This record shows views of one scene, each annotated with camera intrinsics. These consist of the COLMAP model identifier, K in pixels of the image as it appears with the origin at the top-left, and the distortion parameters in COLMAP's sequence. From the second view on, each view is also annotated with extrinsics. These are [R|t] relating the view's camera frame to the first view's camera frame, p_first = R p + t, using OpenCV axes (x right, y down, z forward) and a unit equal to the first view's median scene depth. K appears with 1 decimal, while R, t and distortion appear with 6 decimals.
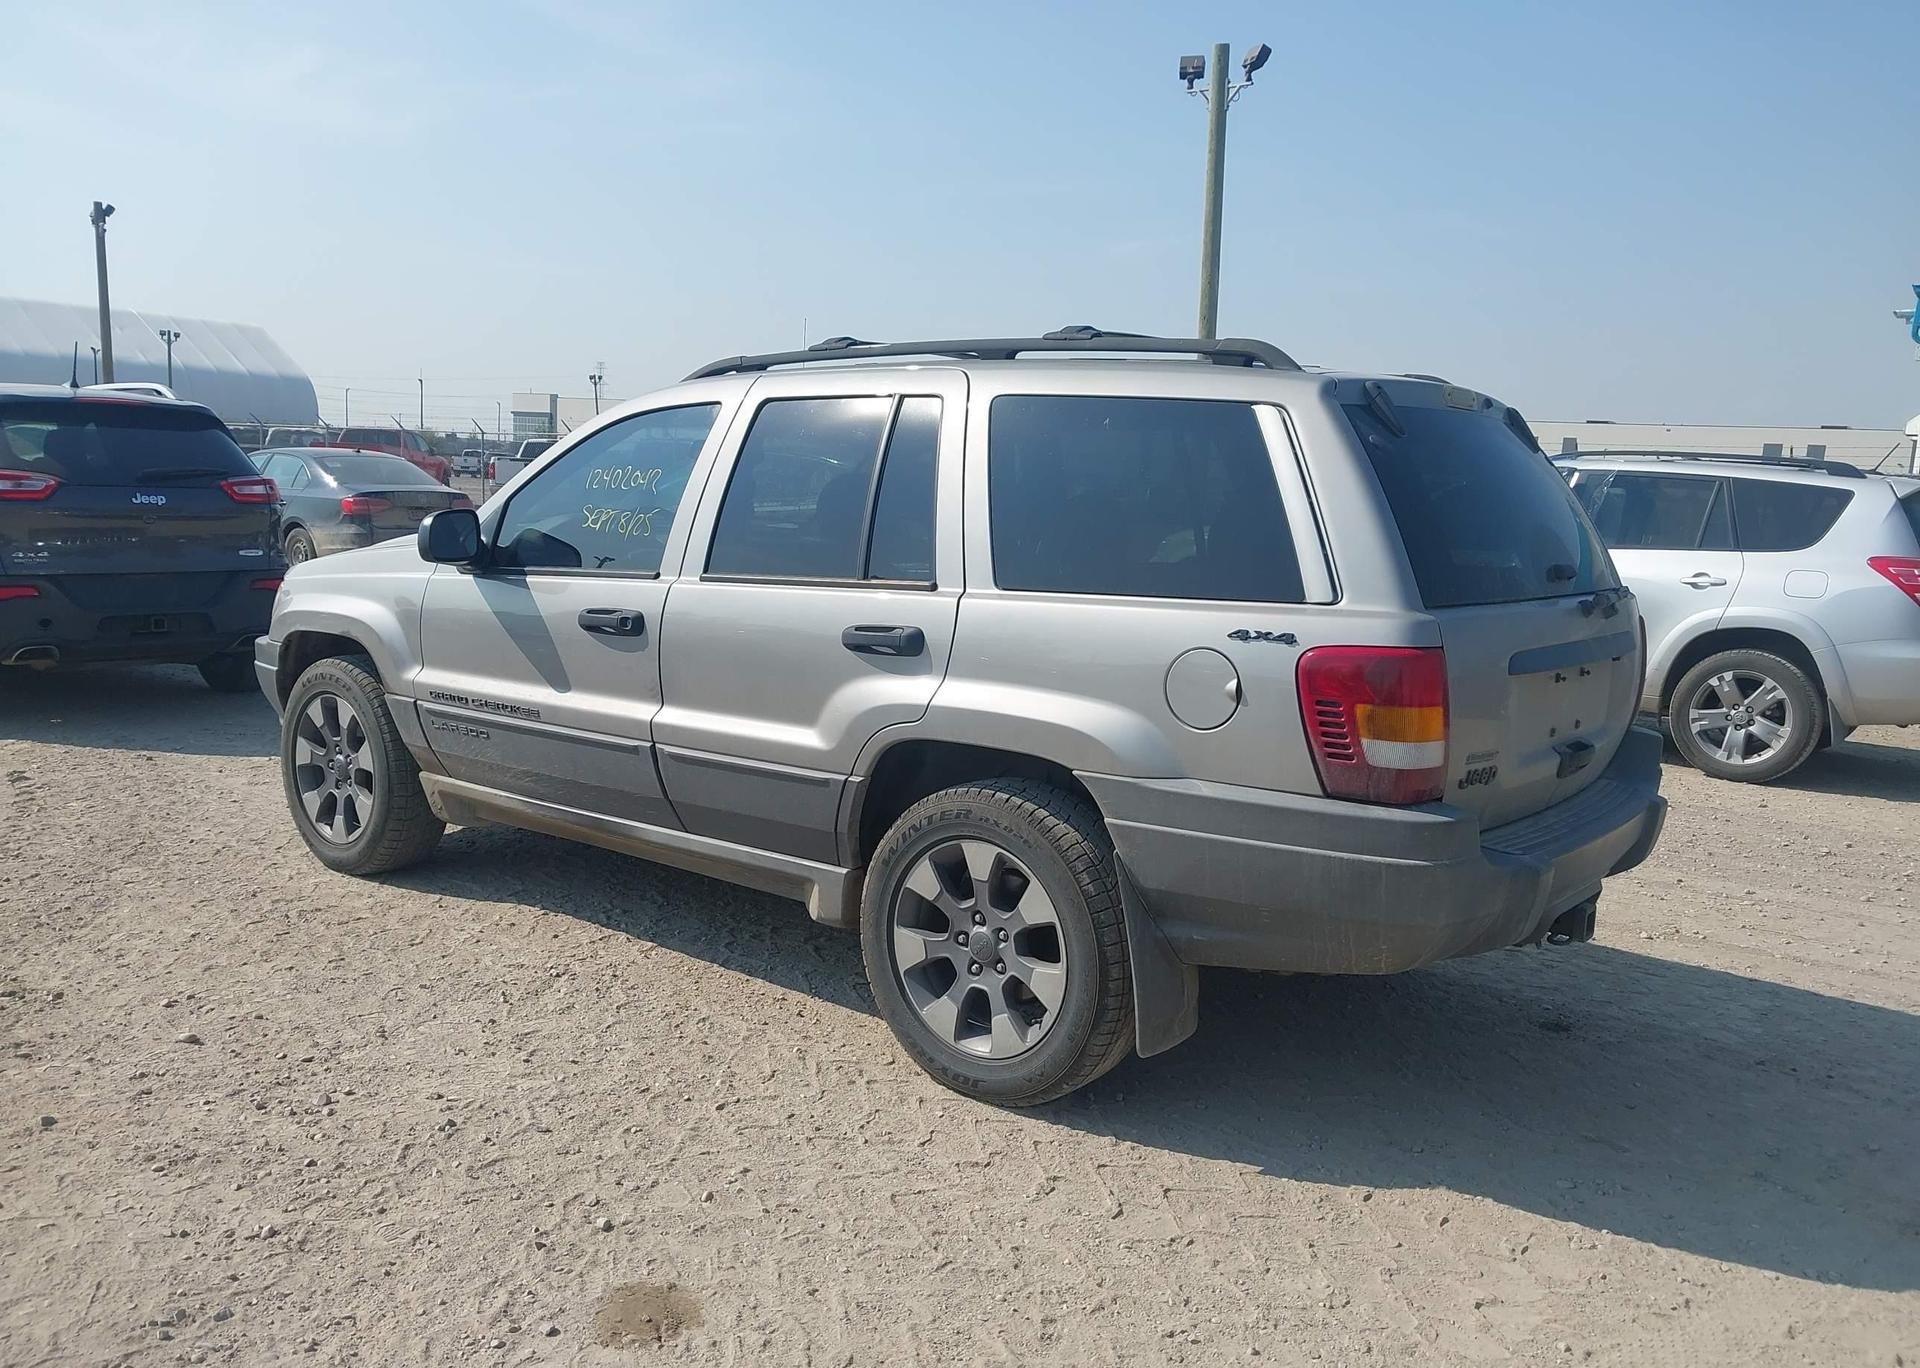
lens RADIAL K [[1518.1, 0, 985.7], [0, 1518.1, 696.9], [0, 0, 1]] dist [0.035548, -0.055712]
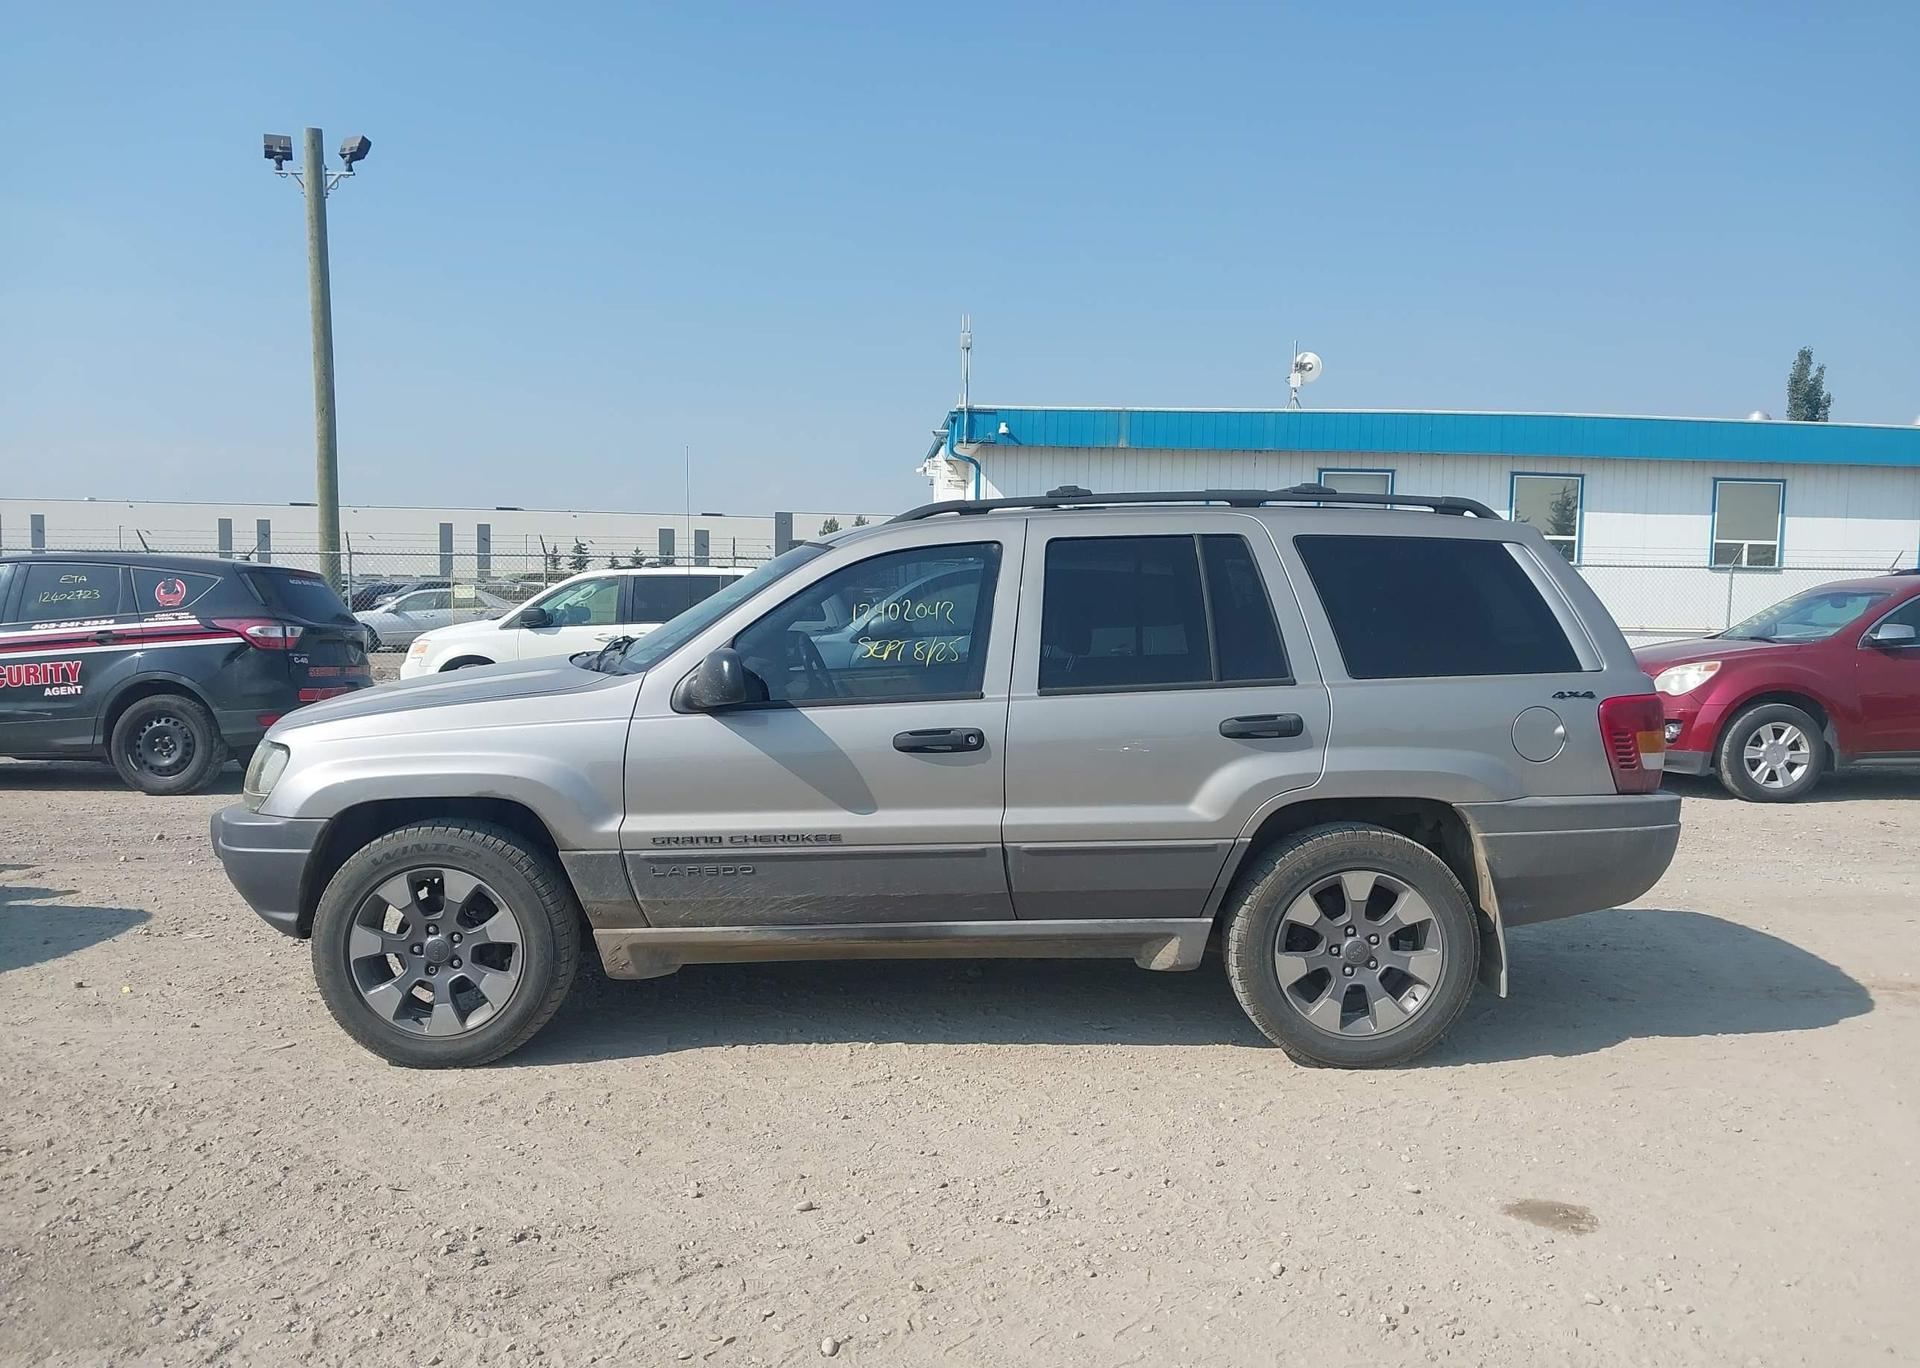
lens RADIAL K [[1512.9, 0, 983.9], [0, 1512.9, 686.1], [0, 0, 1]] dist [0.066588, -0.109853]
pose [[0.775121, -0.075771, 0.627254, -0.921150], [0.115261, 0.993081, -0.022471, -0.061745], [-0.621211, 0.089715, 0.778491, 0.136204]]
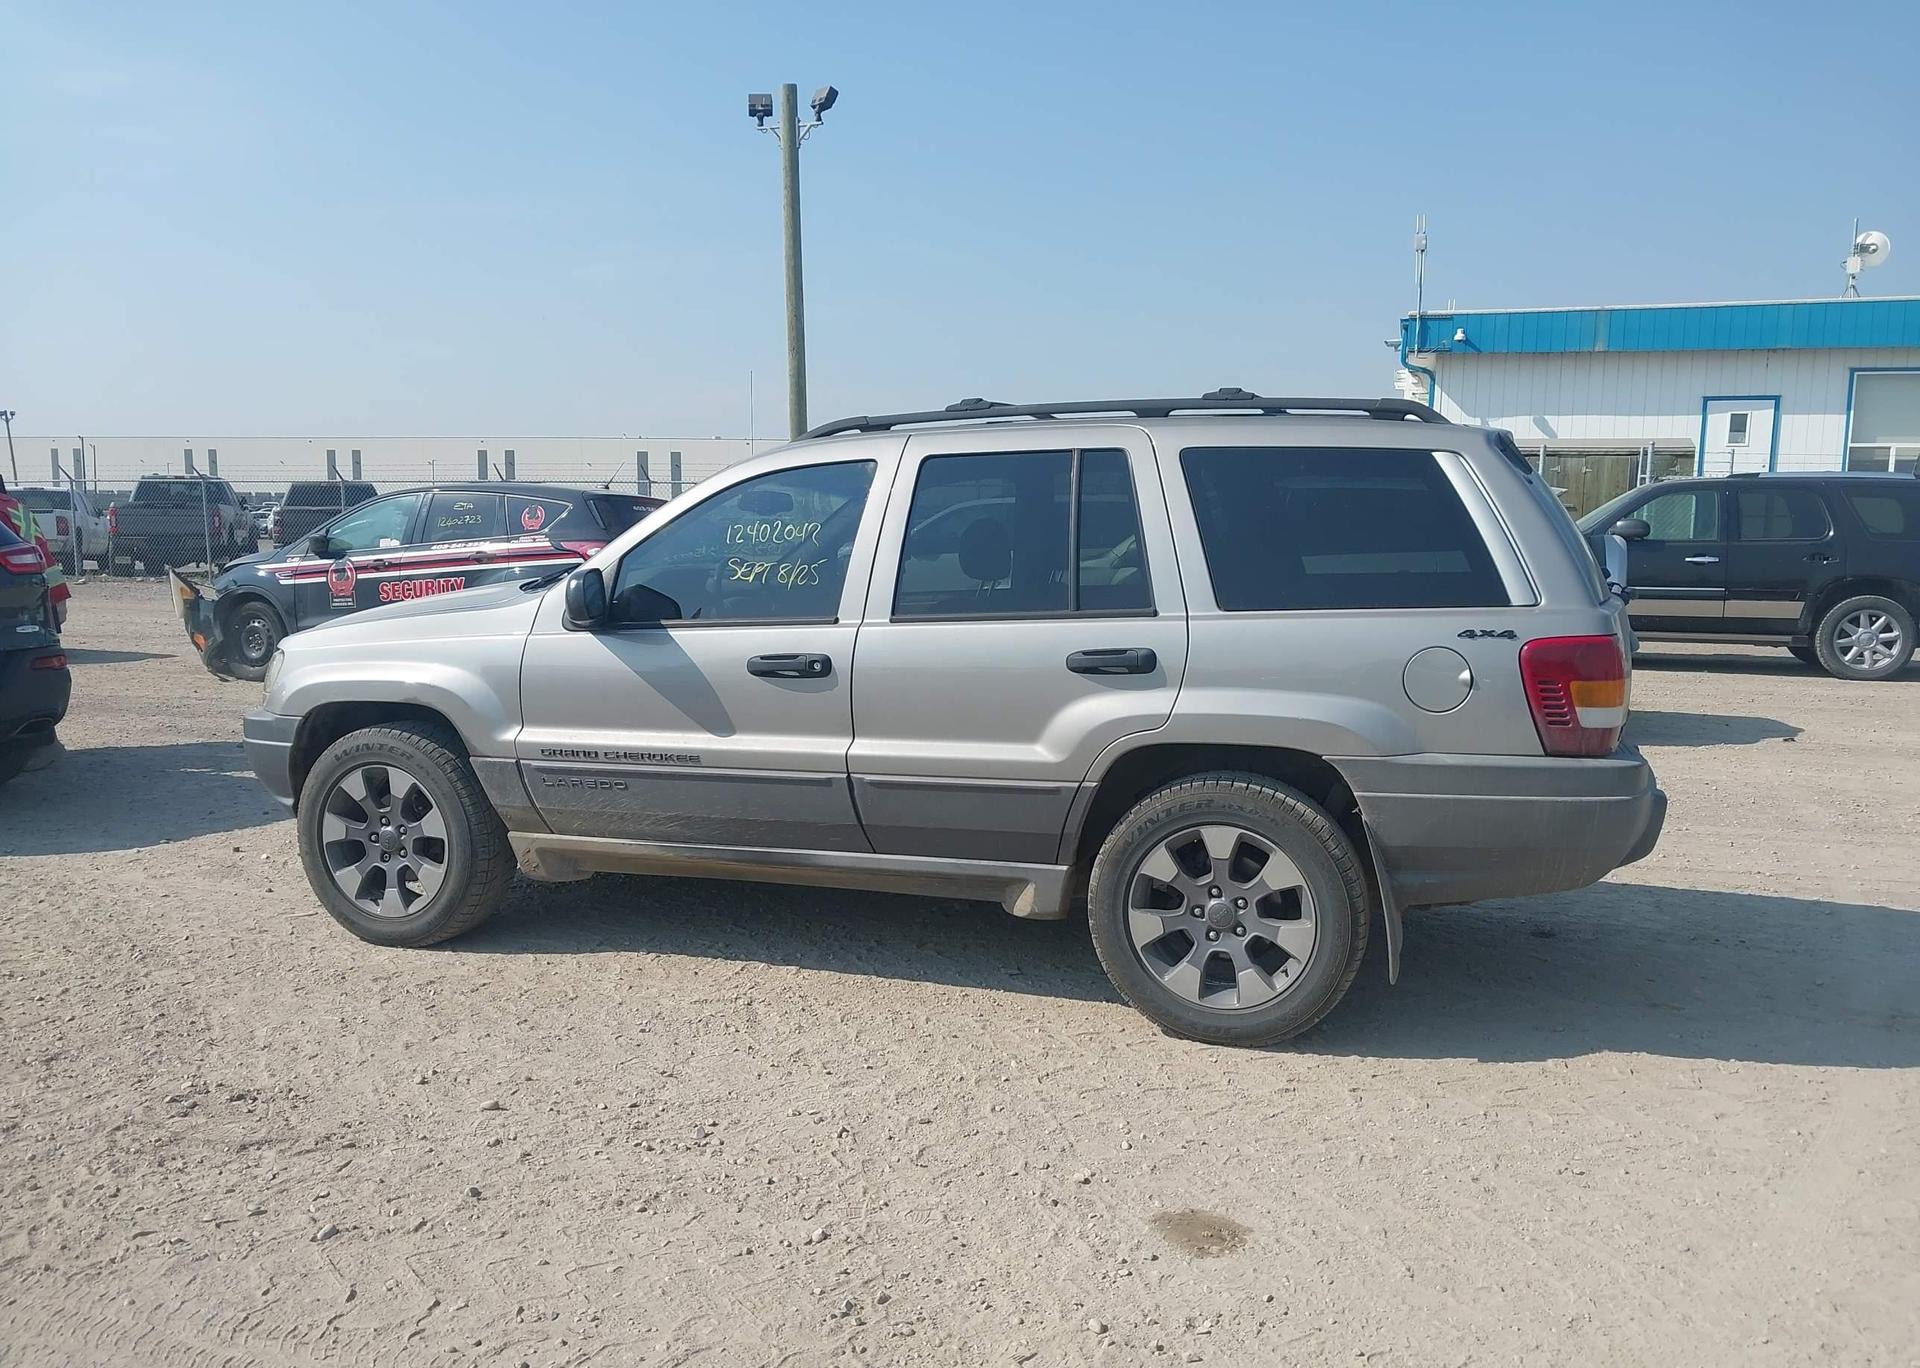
lens RADIAL K [[1518.1, 0, 985.7], [0, 1518.1, 696.9], [0, 0, 1]] dist [0.035548, -0.055712]
pose [[0.946597, -0.076688, 0.313167, -0.461957], [0.081342, 0.996685, -0.001804, -0.014709], [-0.311990, 0.027181, 0.949696, -0.057953]]
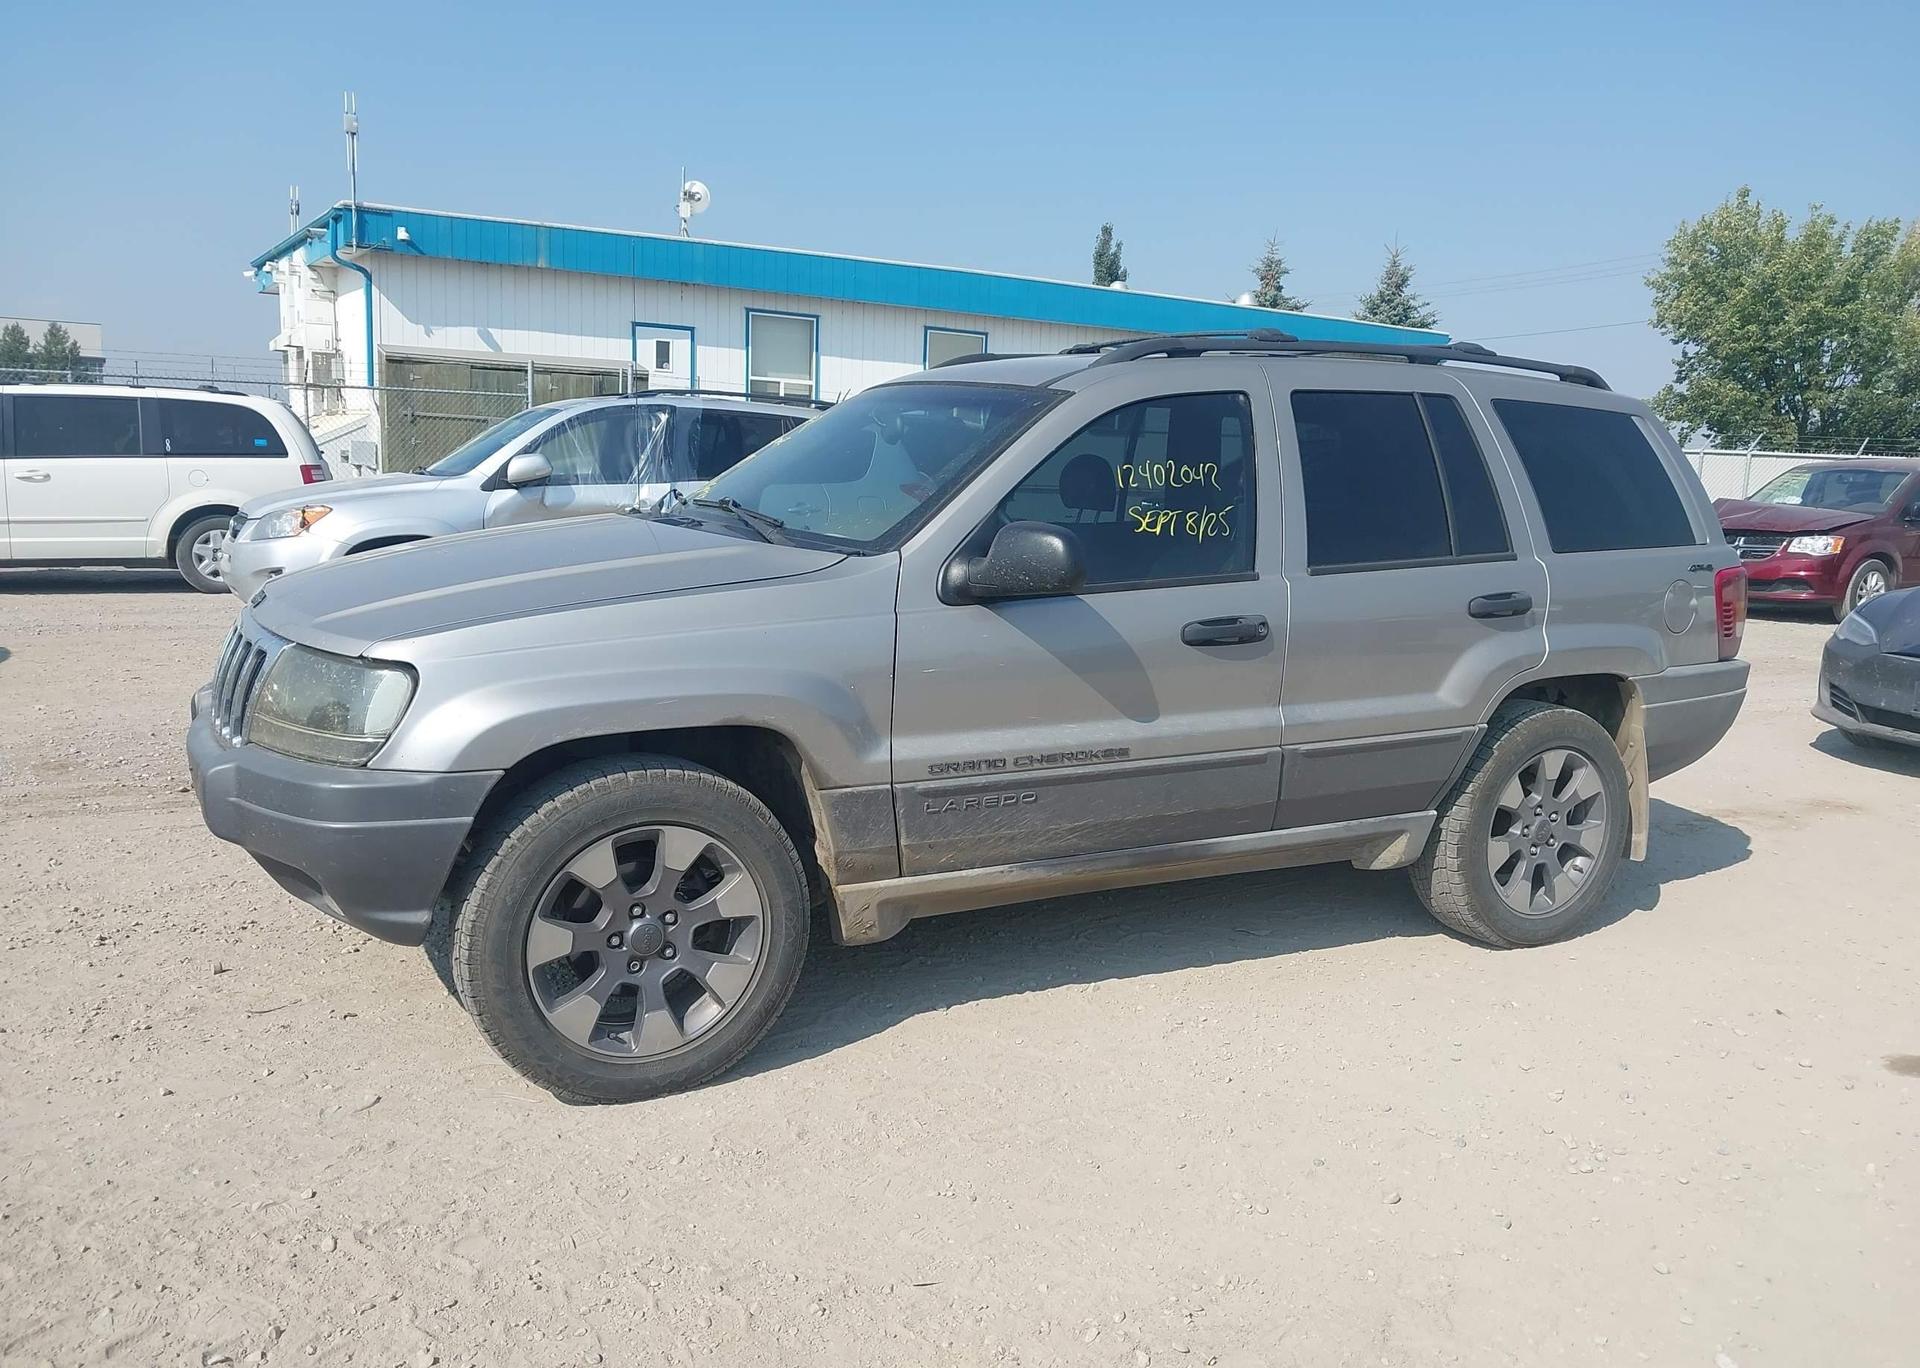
lens RADIAL K [[1518.1, 0, 985.7], [0, 1518.1, 696.9], [0, 0, 1]] dist [0.035548, -0.055712]
pose [[0.410549, -0.173991, 0.895085, -1.170760], [0.111155, 0.983855, 0.140264, -0.159913], [-0.905038, 0.041908, 0.423261, 0.763248]]
